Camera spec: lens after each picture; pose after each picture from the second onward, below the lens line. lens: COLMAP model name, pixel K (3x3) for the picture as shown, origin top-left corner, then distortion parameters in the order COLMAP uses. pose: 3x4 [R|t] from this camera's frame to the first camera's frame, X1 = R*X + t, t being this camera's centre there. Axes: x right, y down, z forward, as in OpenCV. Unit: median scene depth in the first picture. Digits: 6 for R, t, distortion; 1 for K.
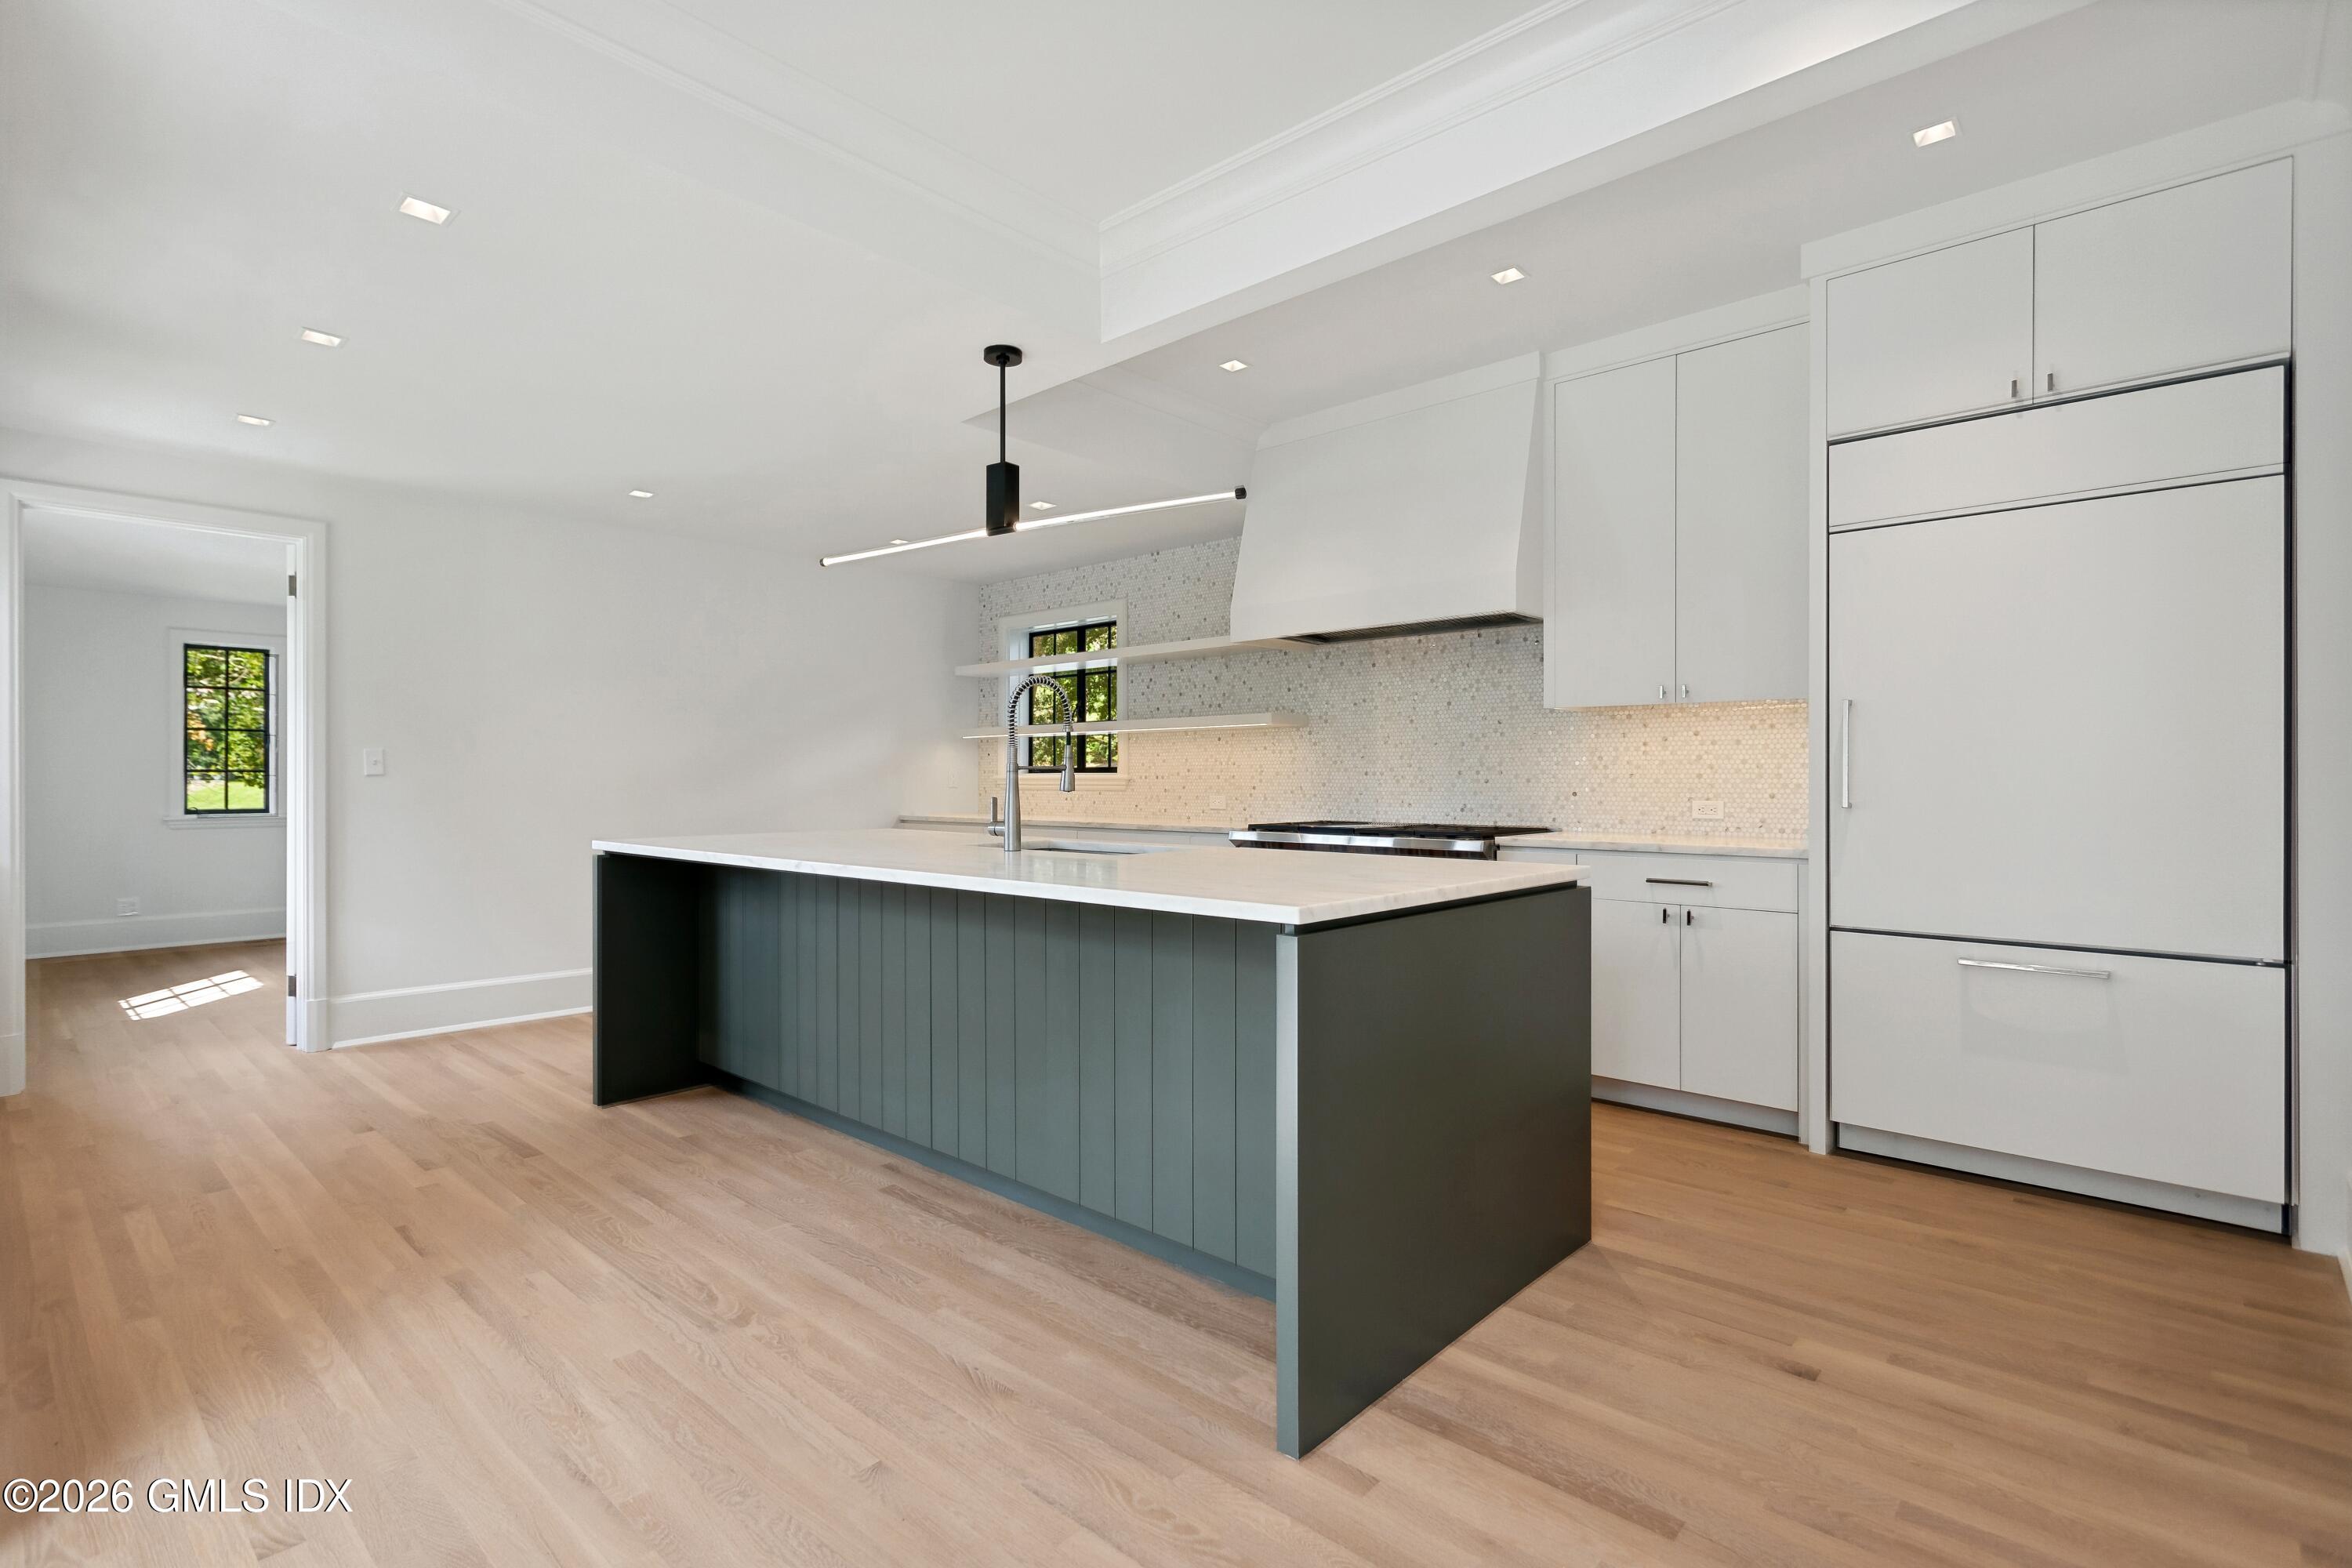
lens RADIAL K [[1118.6, 0, 1172.0], [0, 1118.6, 789.4], [0, 0, 1]] dist [0.002509, 0.000143]
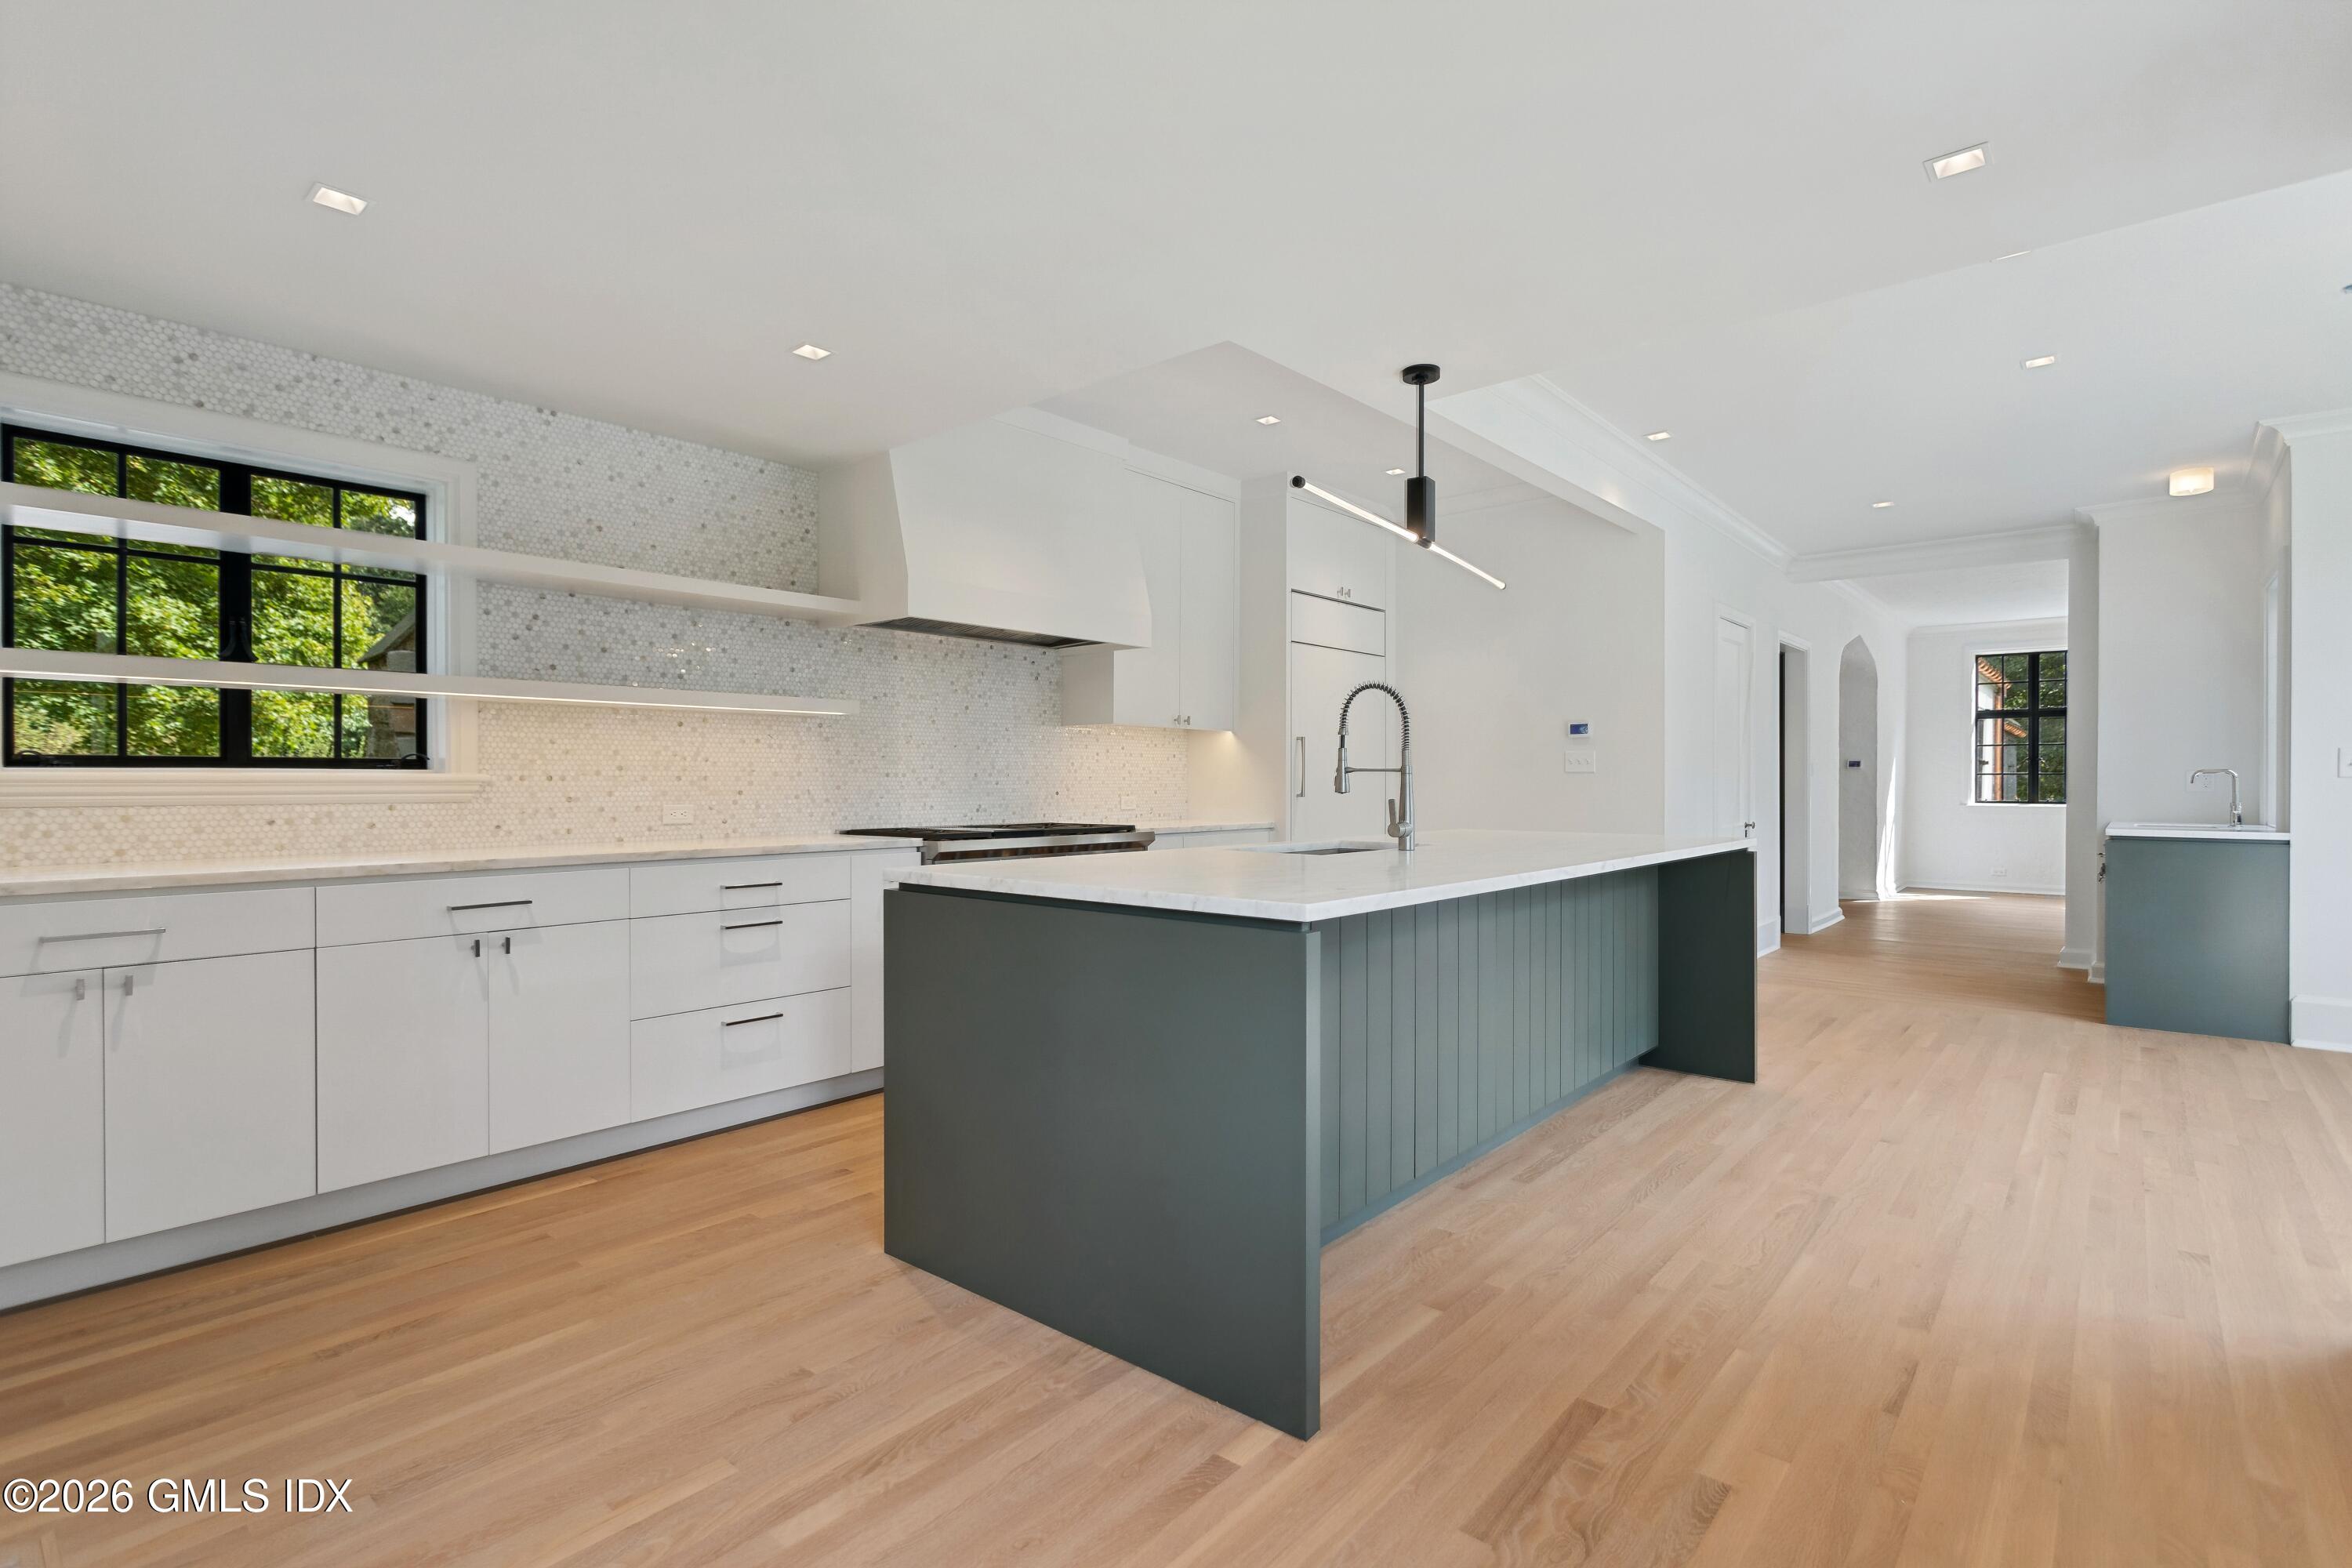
lens RADIAL K [[1118.6, 0, 1178.0], [0, 1118.6, 777.8], [0, 0, 1]] dist [0.002509, 0.000143]
pose [[-0.036855, 0.004564, 0.999310, -1.134100], [0.011368, 0.999927, -0.004147, -0.008363], [-0.999256, 0.011207, -0.036904, 1.209373]]
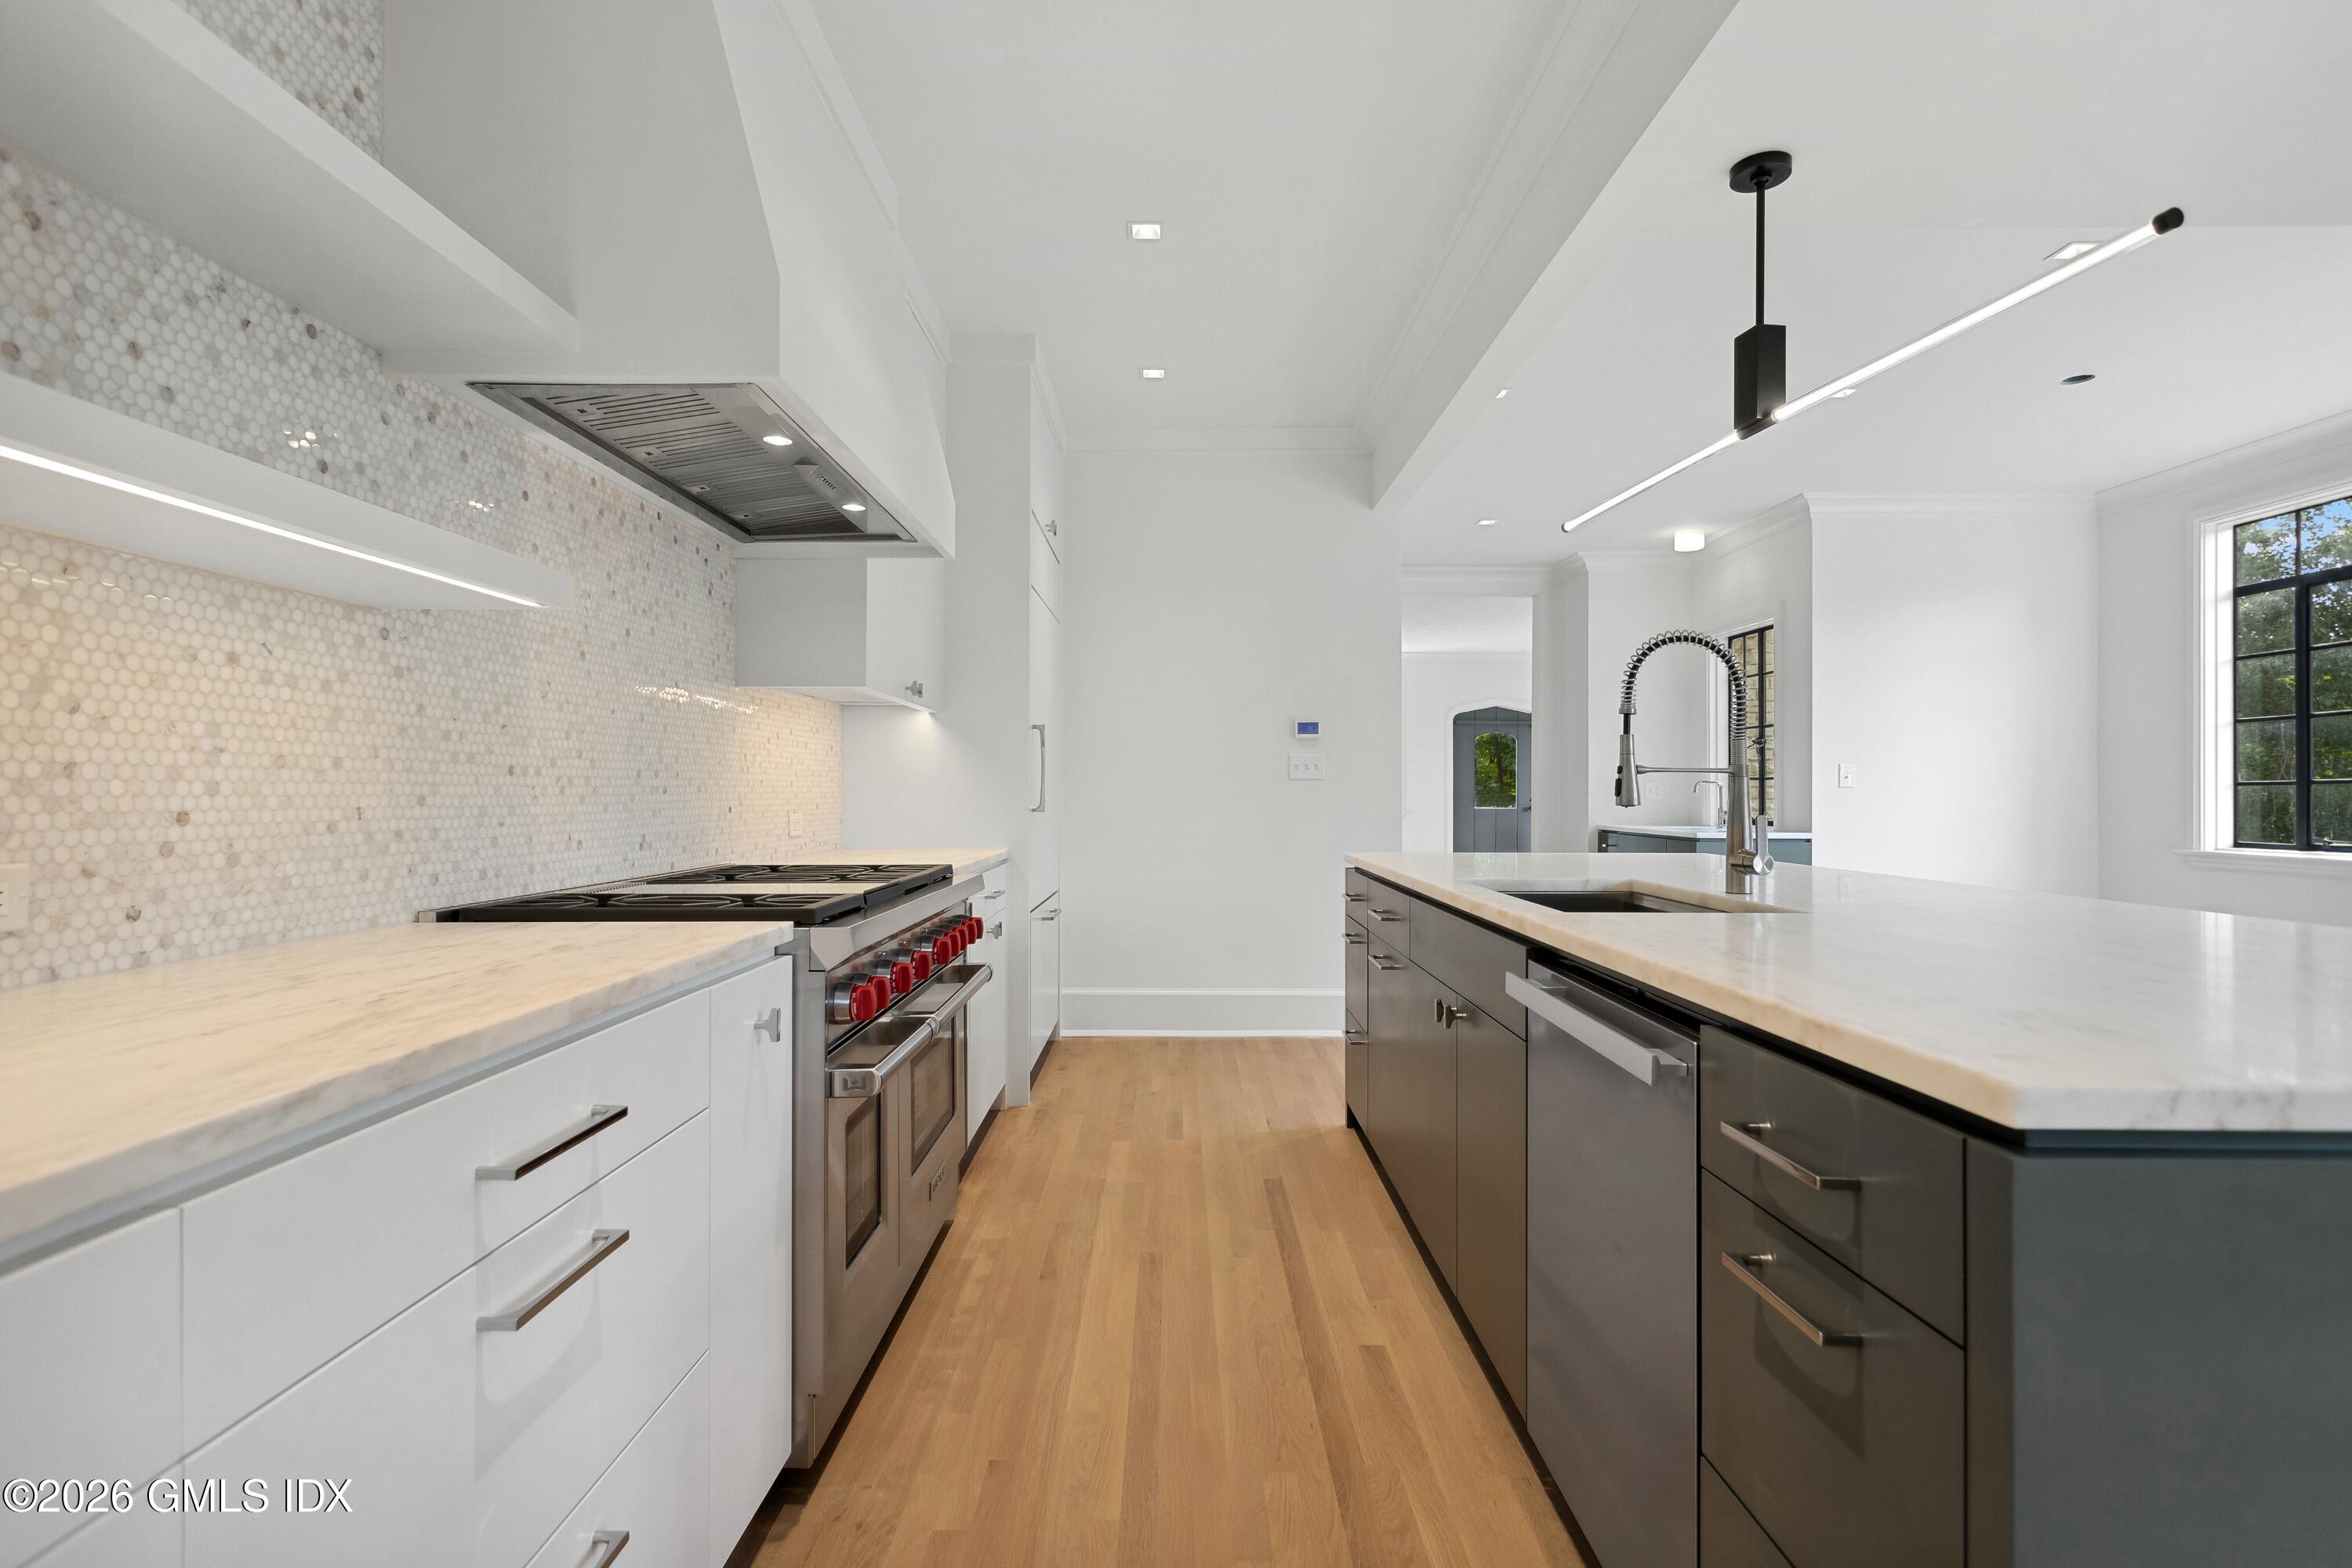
lens RADIAL K [[1118.6, 0, 1174.8], [0, 1118.6, 782.6], [0, 0, 1]] dist [0.002509, 0.000143]
pose [[-0.672453, 0.006813, 0.740109, -0.399523], [0.008250, 0.999965, -0.001709, -0.011488], [-0.740094, 0.004957, -0.672485, 1.653448]]
